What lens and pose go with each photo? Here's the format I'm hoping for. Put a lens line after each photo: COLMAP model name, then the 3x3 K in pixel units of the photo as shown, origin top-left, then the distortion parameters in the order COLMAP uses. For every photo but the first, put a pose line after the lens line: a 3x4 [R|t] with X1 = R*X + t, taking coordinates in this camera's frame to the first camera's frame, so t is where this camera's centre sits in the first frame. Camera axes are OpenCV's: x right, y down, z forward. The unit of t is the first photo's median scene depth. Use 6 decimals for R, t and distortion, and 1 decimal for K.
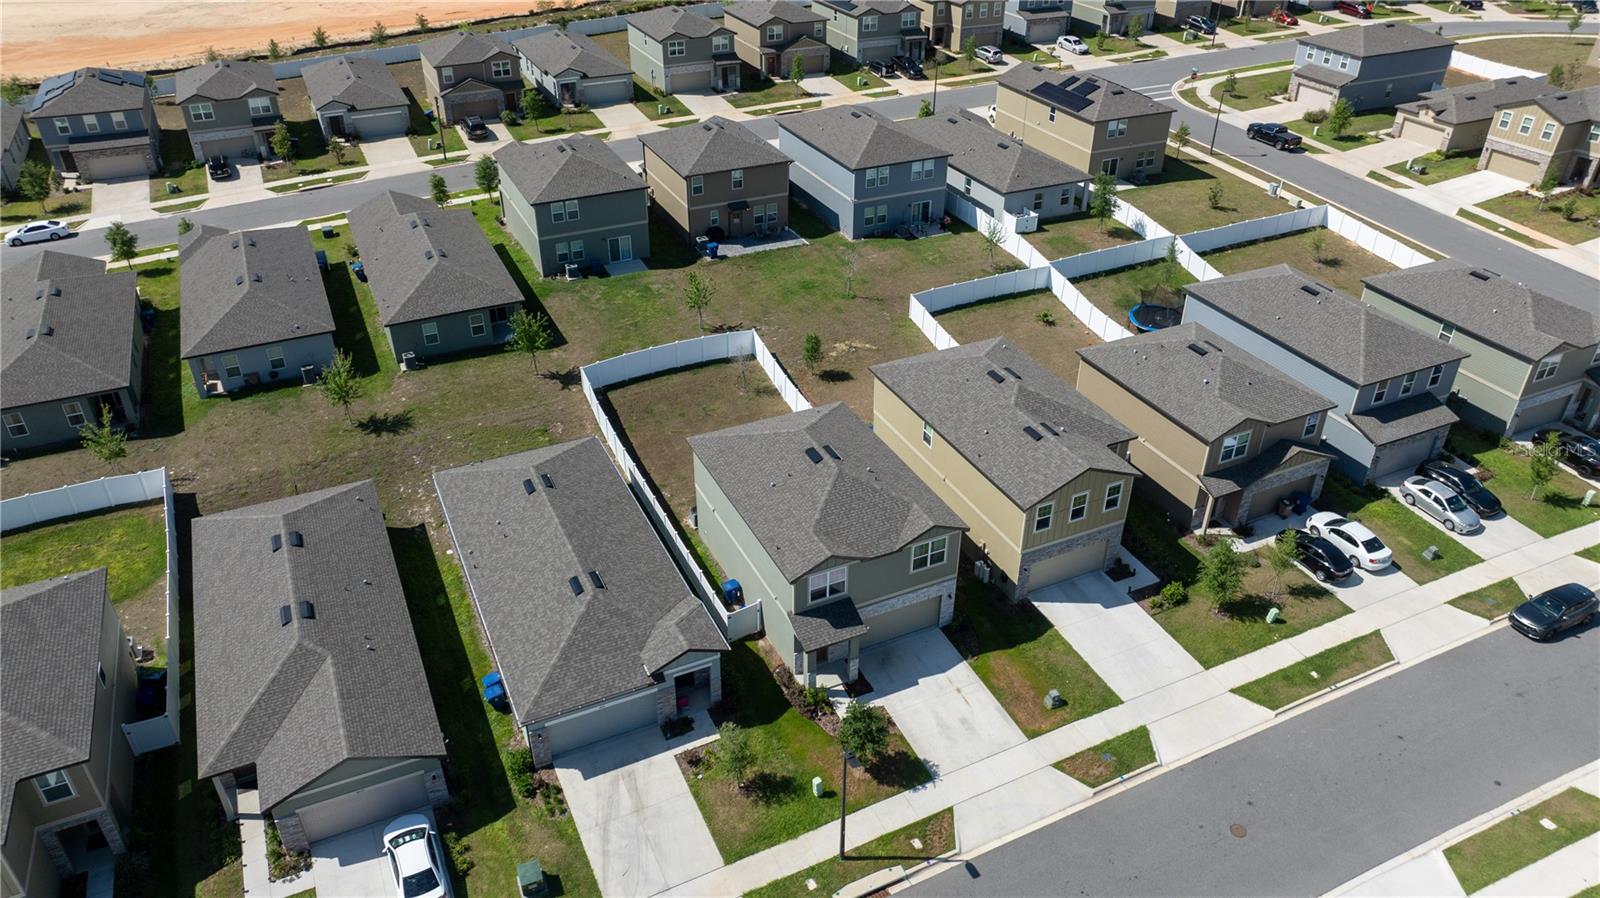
lens RADIAL K [[1116.3, 0, 804.2], [0, 1116.3, 448.5], [0, 0, 1]] dist [-0.029921, 0.024668]
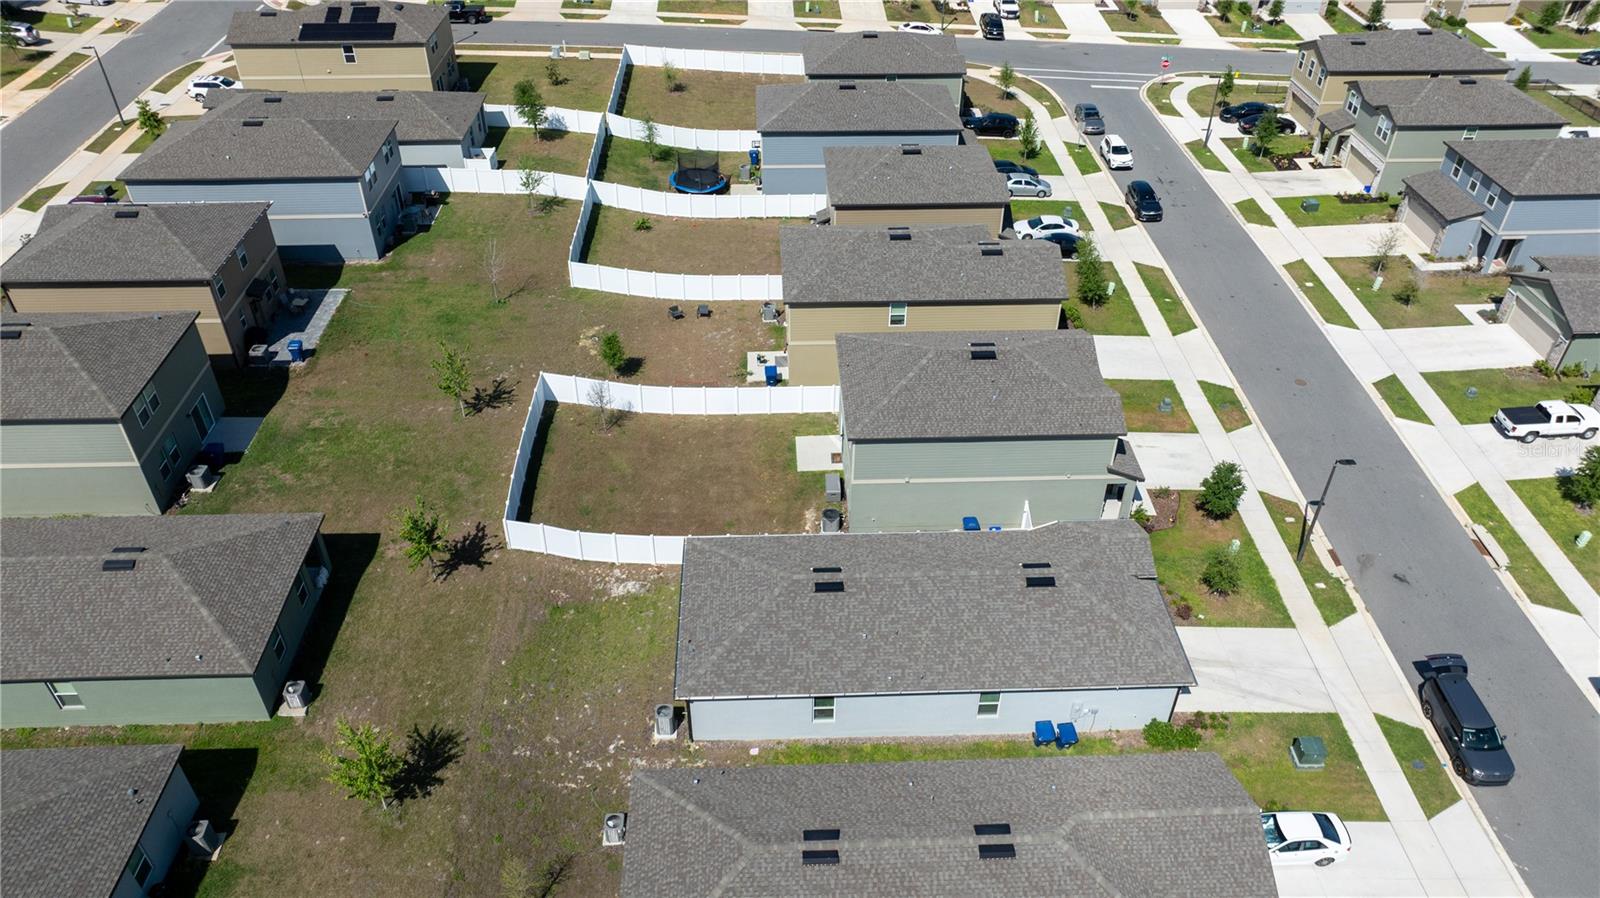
lens RADIAL K [[1116.3, 0, 791.9], [0, 1116.3, 447.1], [0, 0, 1]] dist [-0.029921, 0.024668]
pose [[0.401029, -0.562502, 0.723027, -0.562392], [0.489807, 0.798643, 0.349656, -0.245797], [-0.774122, 0.213921, 0.595796, 0.370857]]
